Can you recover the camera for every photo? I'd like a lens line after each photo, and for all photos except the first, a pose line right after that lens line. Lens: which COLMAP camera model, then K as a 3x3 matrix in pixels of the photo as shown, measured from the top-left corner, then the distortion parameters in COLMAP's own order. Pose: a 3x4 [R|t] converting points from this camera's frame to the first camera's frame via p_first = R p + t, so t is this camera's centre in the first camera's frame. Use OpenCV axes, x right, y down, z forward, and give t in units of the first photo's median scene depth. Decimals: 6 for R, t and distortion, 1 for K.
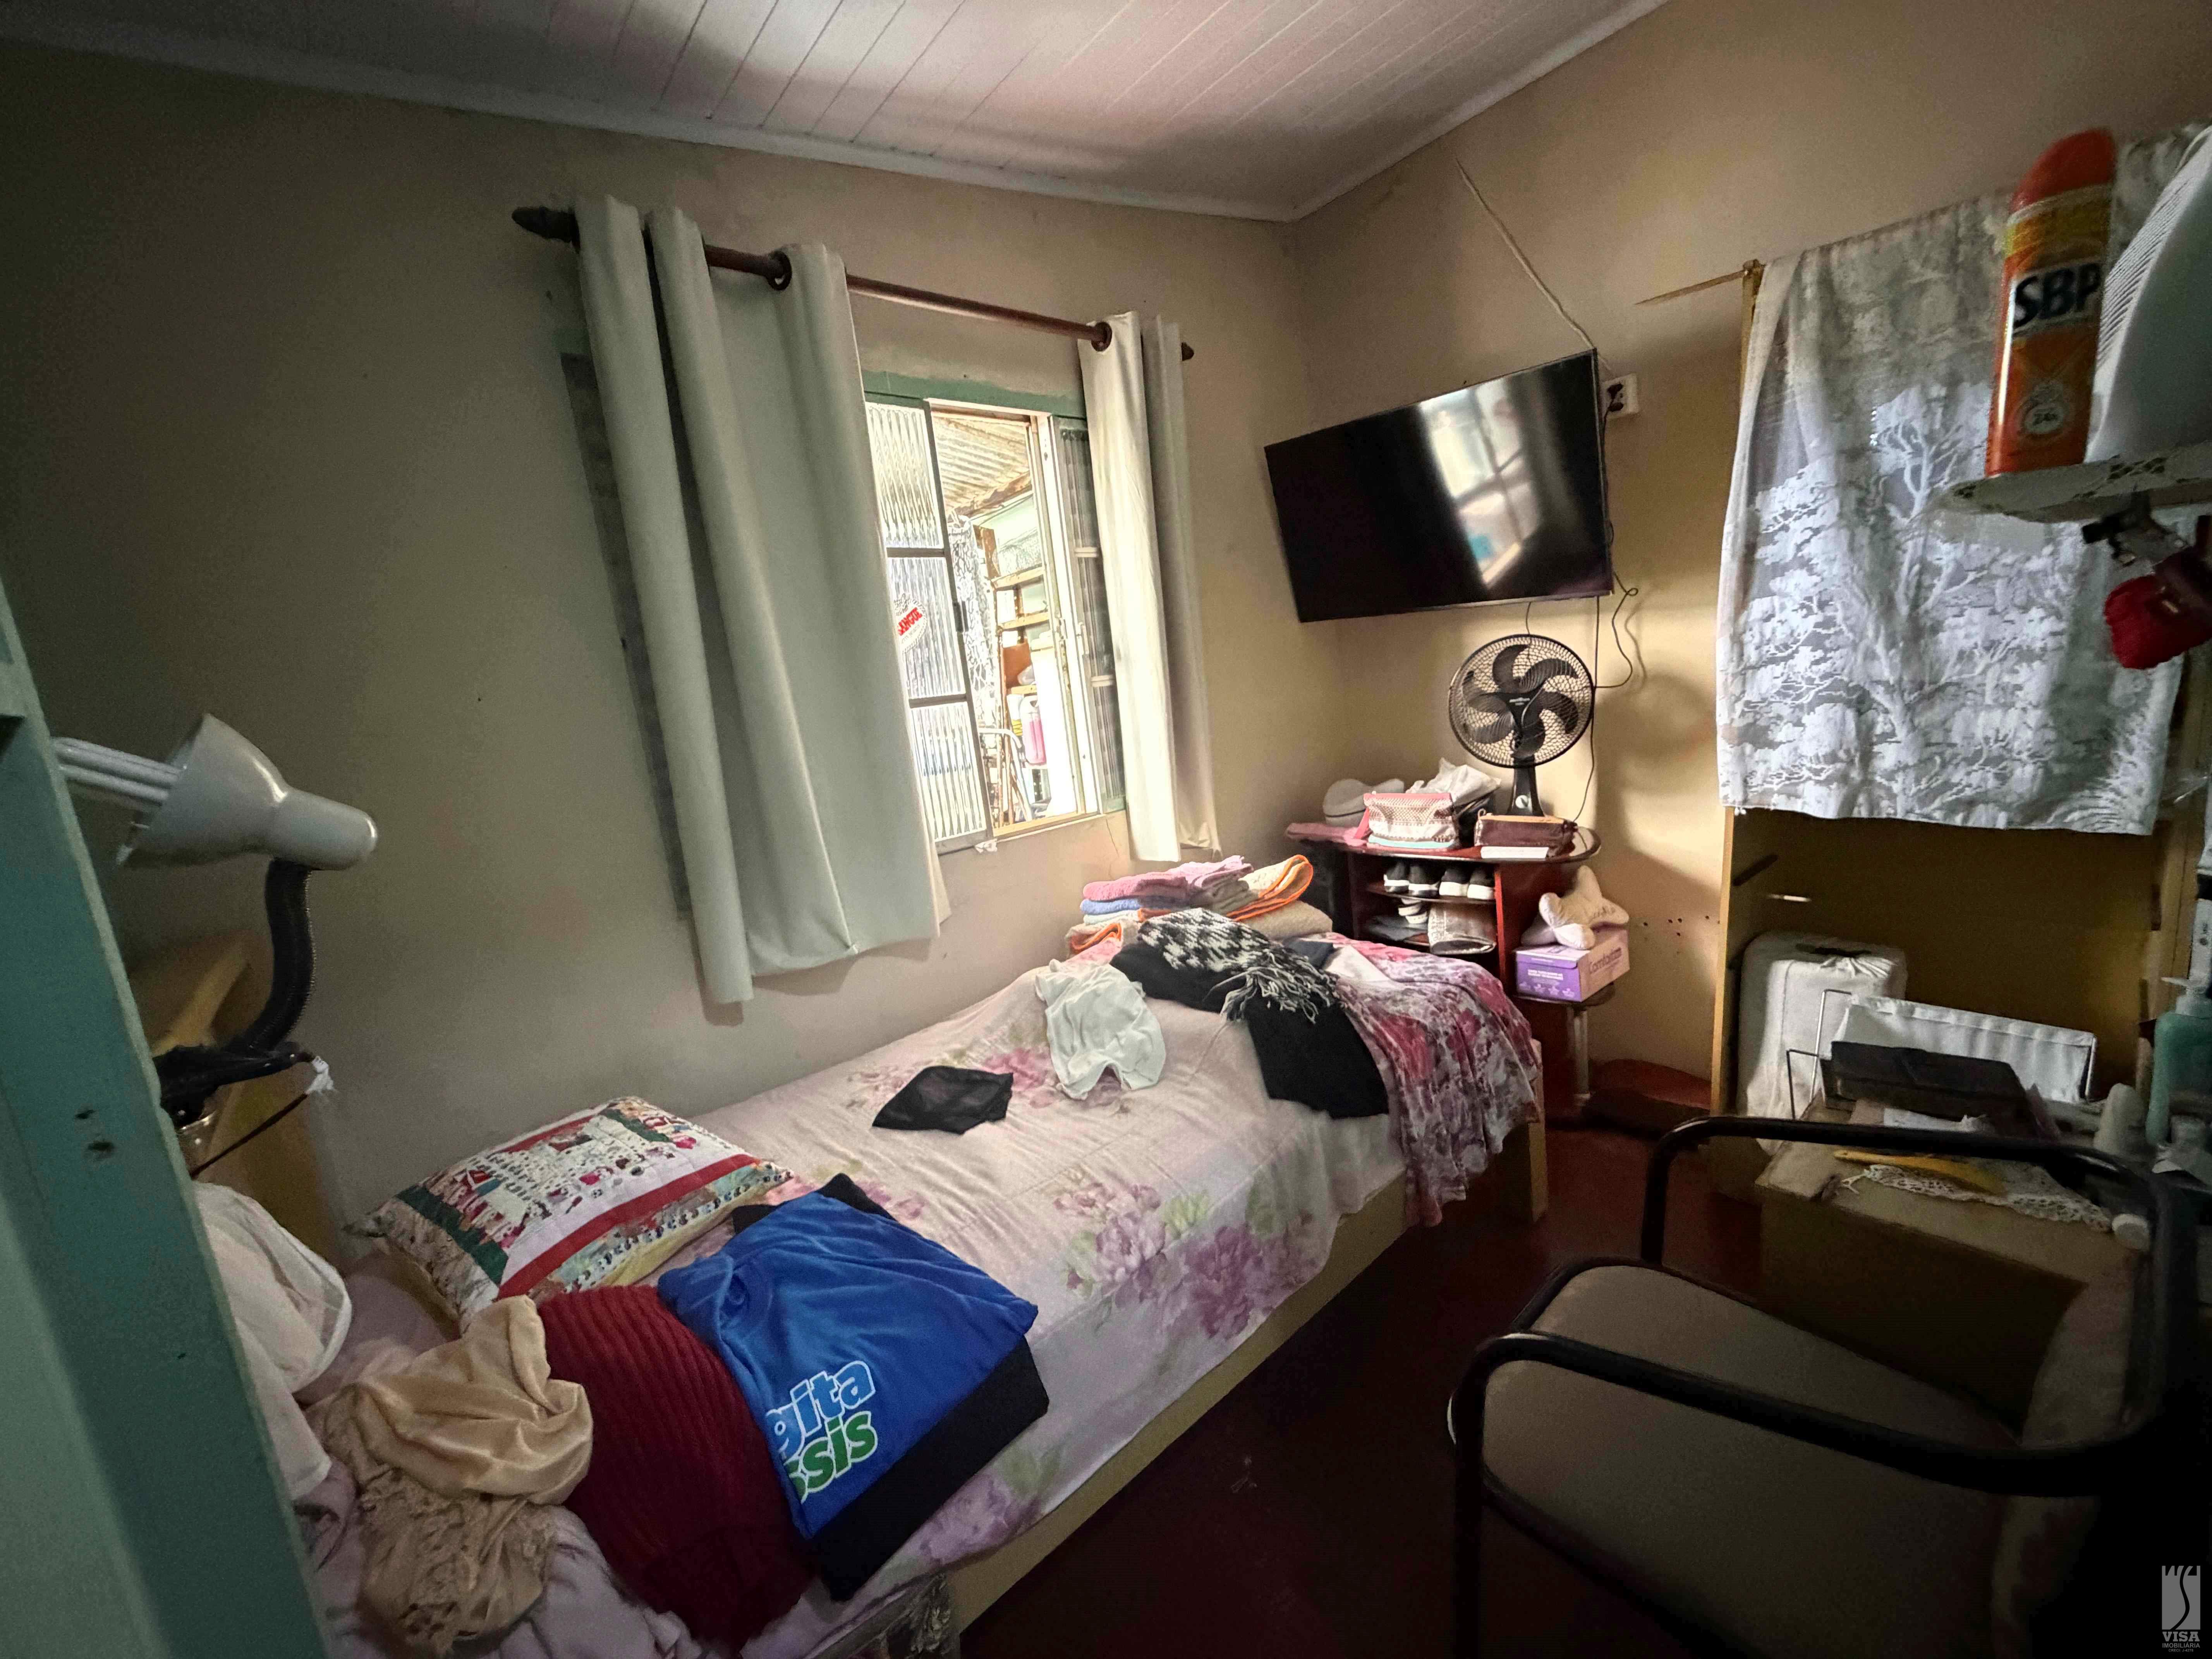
lens RADIAL K [[879.6, 0, 1104.4], [0, 879.6, 826.1], [0, 0, 1]] dist [0.000158, 0.000067]
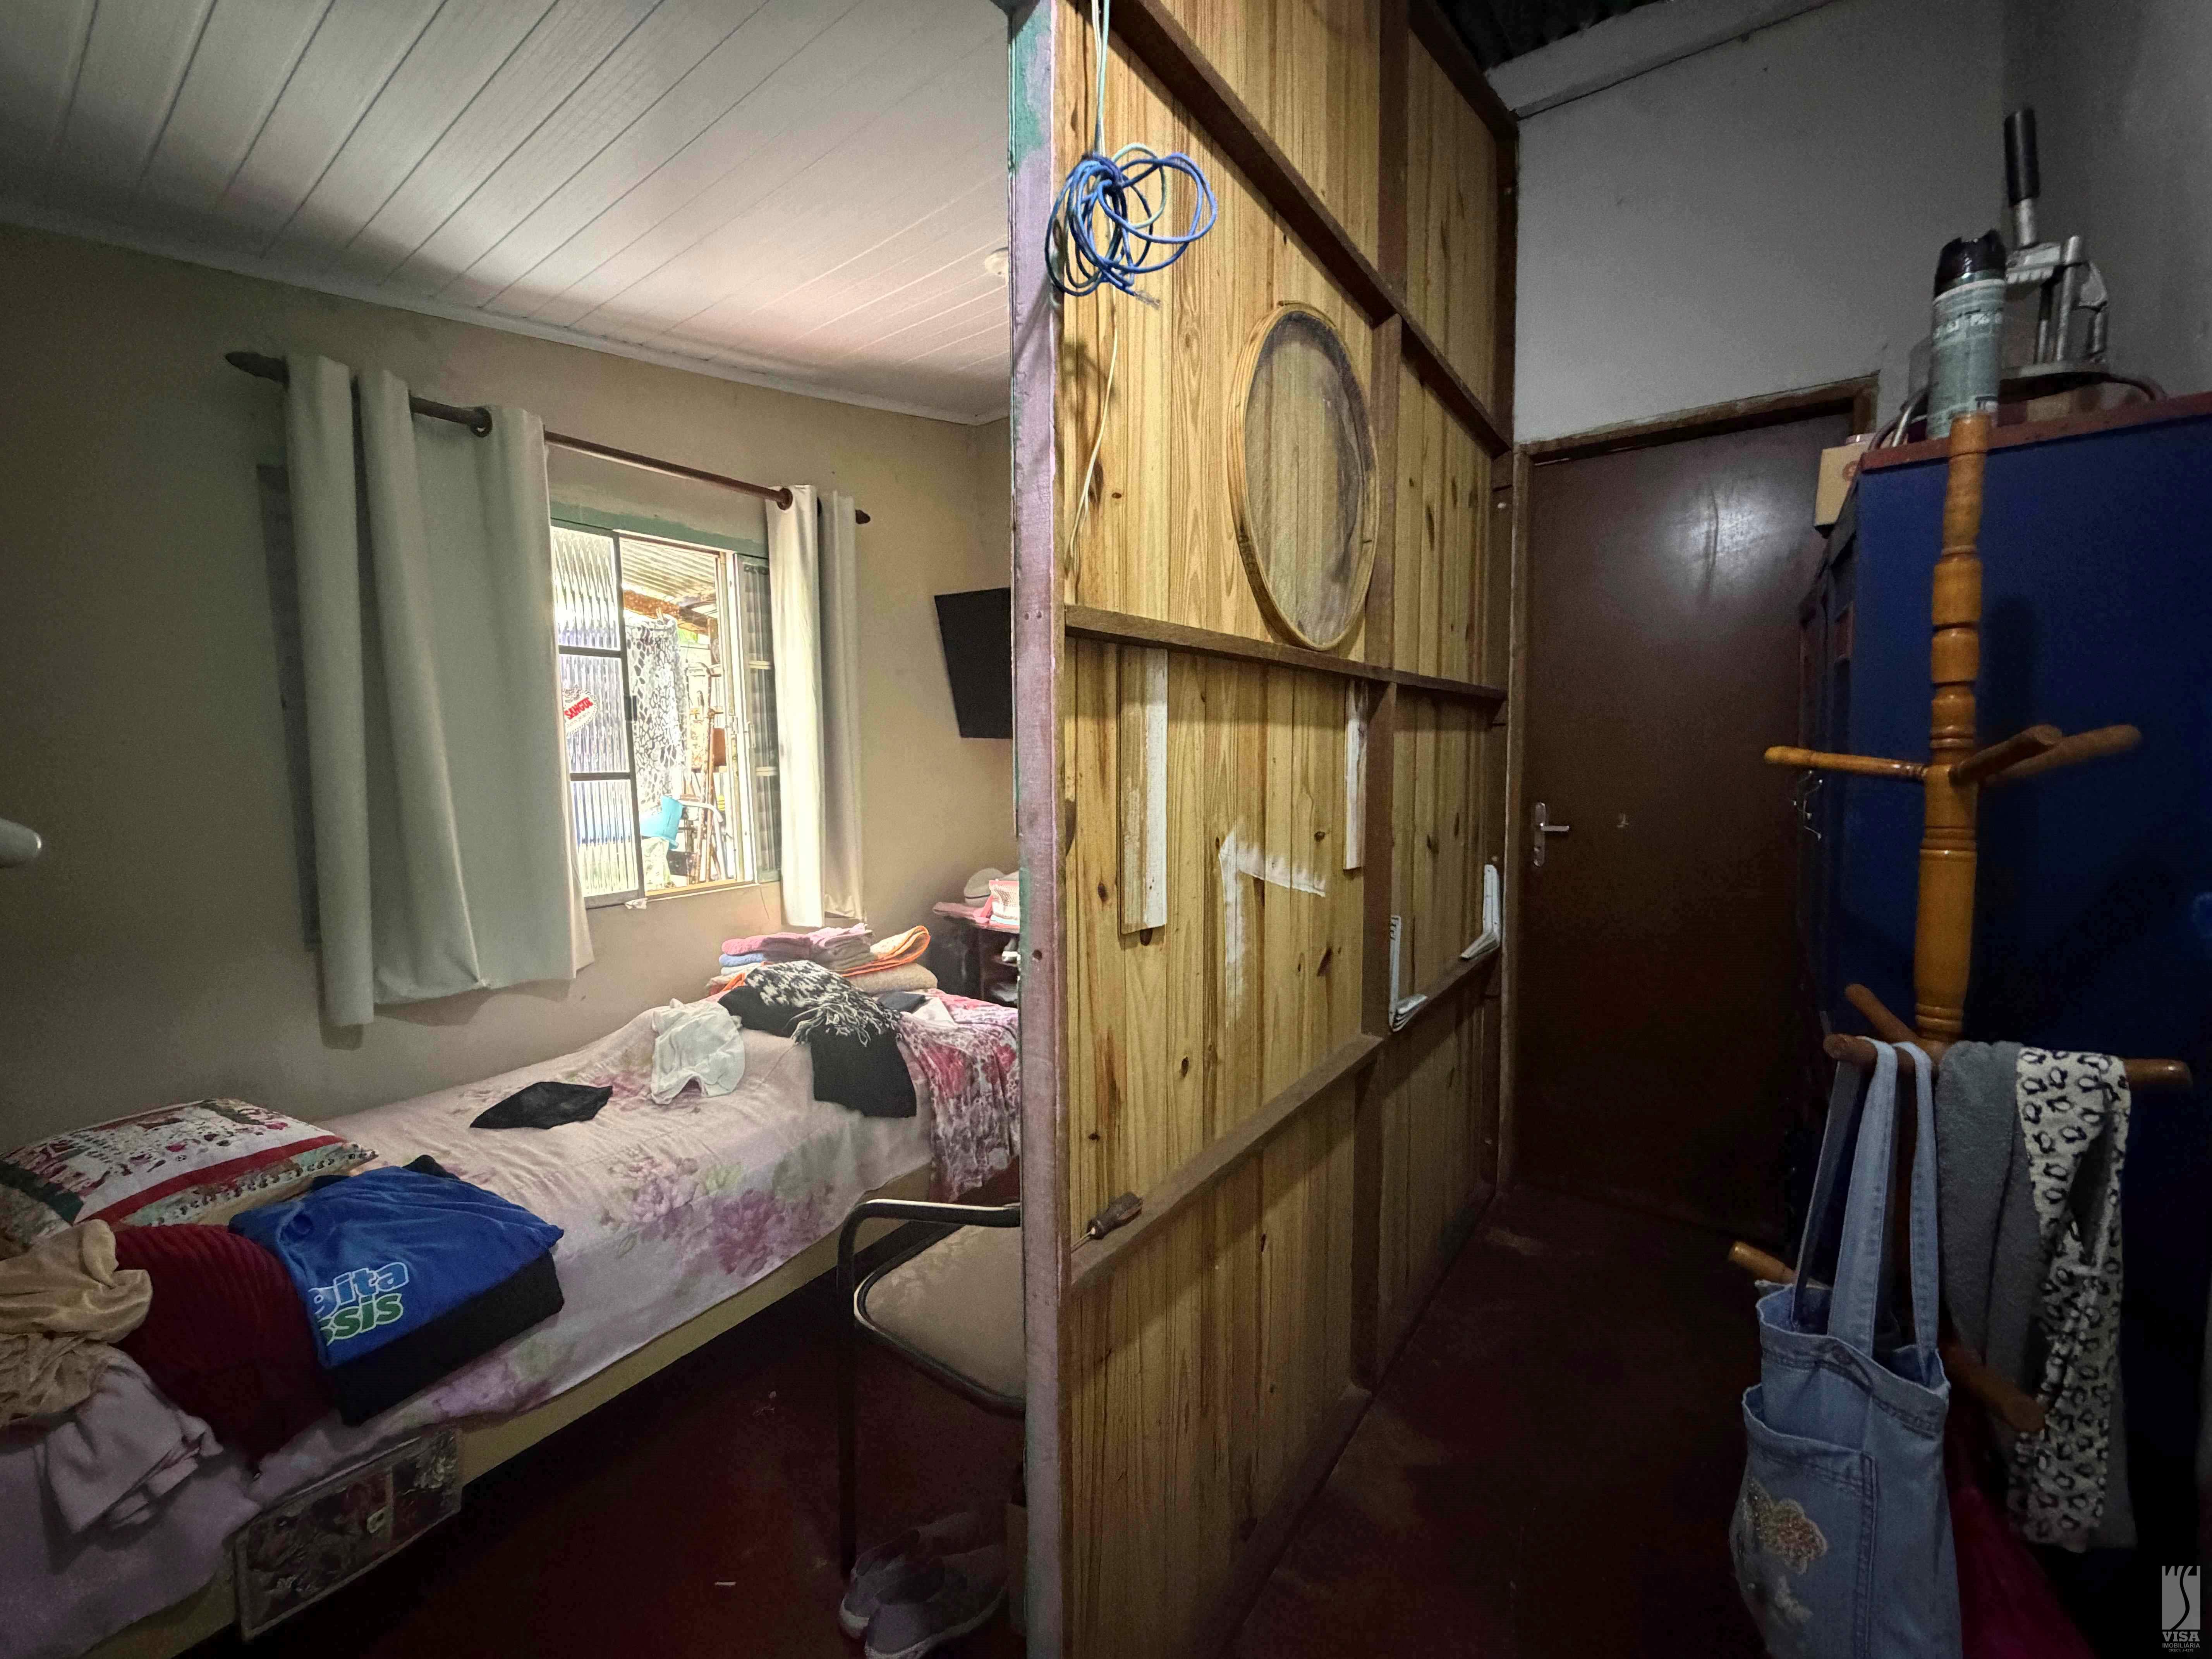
lens RADIAL K [[877.1, 0, 1098.1], [0, 877.1, 827.1], [0, 0, 1]] dist [0.001291, 0.000055]
pose [[0.967354, 0.075254, 0.241997, 0.242949], [-0.050572, 0.993011, -0.106642, 0.021483], [-0.248331, 0.090922, 0.964399, -0.398876]]
